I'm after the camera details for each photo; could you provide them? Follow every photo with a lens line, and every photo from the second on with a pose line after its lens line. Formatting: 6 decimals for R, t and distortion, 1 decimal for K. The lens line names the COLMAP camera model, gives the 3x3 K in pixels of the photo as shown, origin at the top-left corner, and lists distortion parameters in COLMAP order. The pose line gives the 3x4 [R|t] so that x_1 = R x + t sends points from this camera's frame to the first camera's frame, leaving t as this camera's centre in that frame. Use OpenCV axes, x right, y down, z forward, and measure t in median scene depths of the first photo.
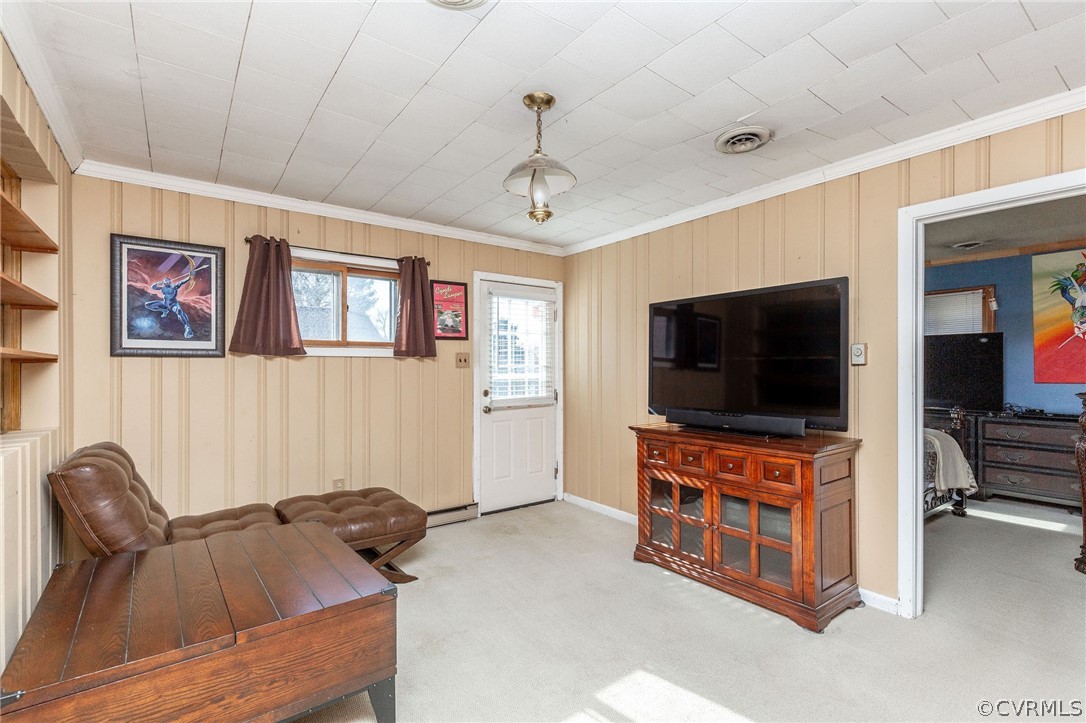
lens RADIAL K [[493.6, 0, 535.4], [0, 493.6, 364.7], [0, 0, 1]] dist [-0.005148, 0.000423]
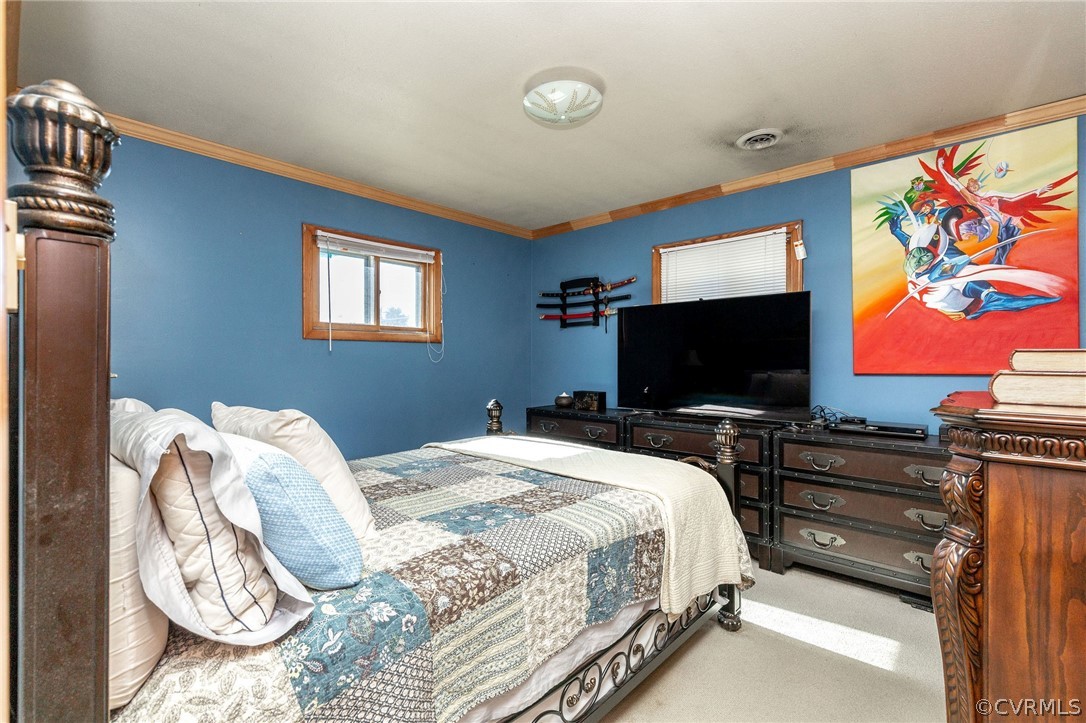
lens RADIAL K [[493.6, 0, 548.6], [0, 493.6, 358.0], [0, 0, 1]] dist [-0.005148, 0.000423]
pose [[0.972550, 0.009712, 0.232490, 0.505222], [-0.008805, 0.999949, -0.004942, 0.023425], [-0.232526, 0.002759, 0.972586, 0.492055]]
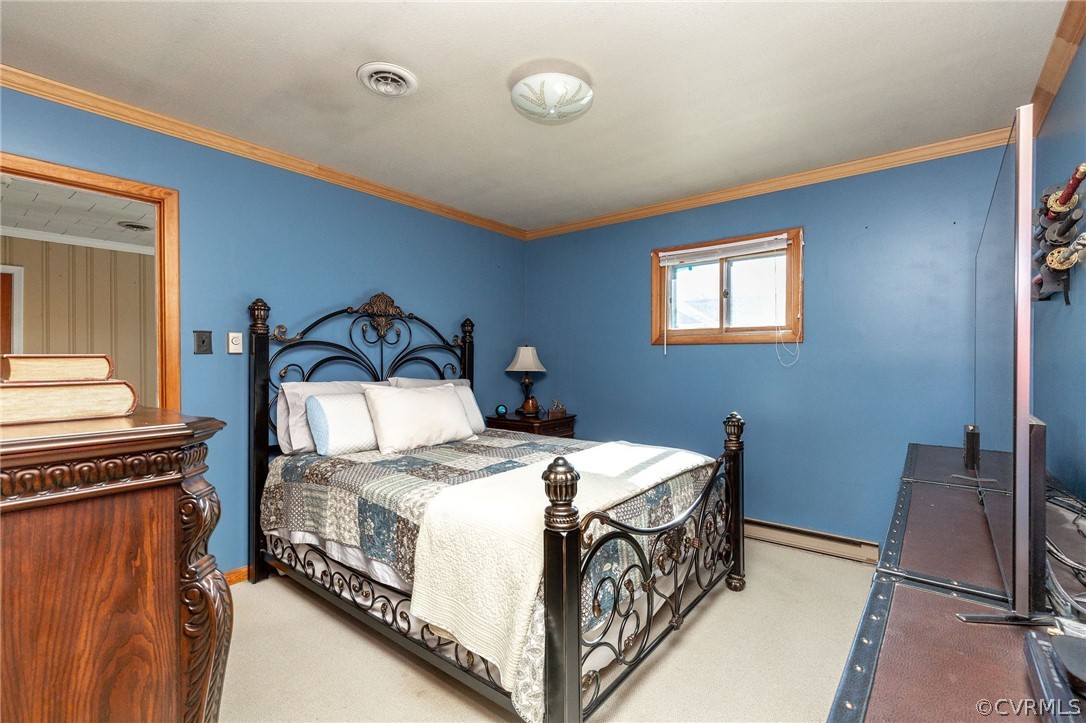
lens RADIAL K [[493.6, 0, 540.1], [0, 493.6, 361.2], [0, 0, 1]] dist [-0.005148, 0.000423]
pose [[0.268571, 0.009443, -0.963214, 1.091193], [-0.003470, 0.999955, 0.008835, 0.016617], [0.963254, 0.000969, 0.268591, 0.834099]]
